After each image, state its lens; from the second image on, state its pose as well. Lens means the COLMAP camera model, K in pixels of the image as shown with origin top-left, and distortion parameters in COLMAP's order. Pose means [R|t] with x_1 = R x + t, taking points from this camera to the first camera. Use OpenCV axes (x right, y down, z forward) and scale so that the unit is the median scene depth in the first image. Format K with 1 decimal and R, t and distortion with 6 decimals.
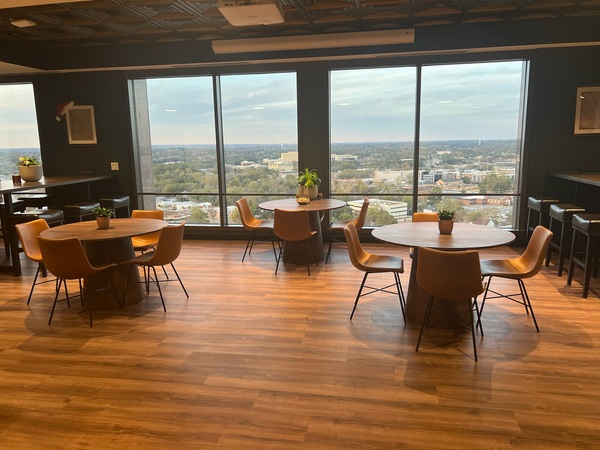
lens RADIAL K [[470.0, 0, 302.7], [0, 470.0, 230.3], [0, 0, 1]] dist [0.054690, -0.046351]
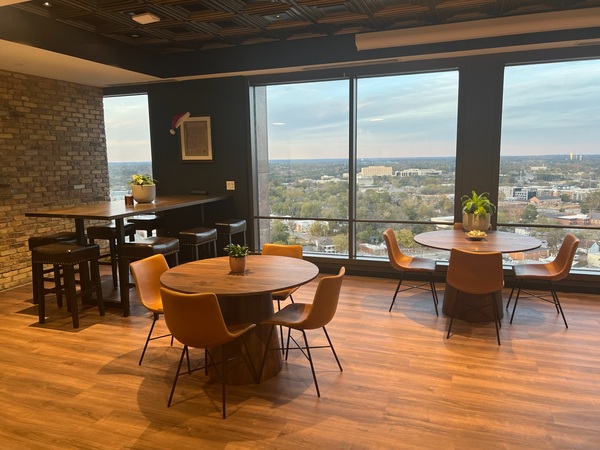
lens RADIAL K [[470.0, 0, 298.6], [0, 470.0, 228.7], [0, 0, 1]] dist [0.054690, -0.046351]
pose [[0.984675, 0.029085, -0.171955, -0.128649], [-0.034777, 0.998939, -0.030180, -0.035514], [0.170895, 0.035698, 0.984642, 0.180184]]
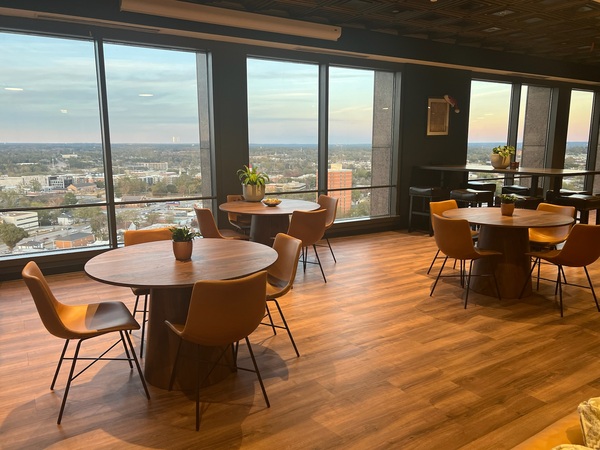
lens RADIAL K [[470.0, 0, 303.0], [0, 470.0, 212.5], [0, 0, 1]] dist [0.054690, -0.046351]
pose [[0.732742, -0.082122, 0.675533, -0.479344], [0.112139, 0.993692, -0.000837, -0.032296], [-0.671203, 0.076367, 0.737329, 0.269285]]
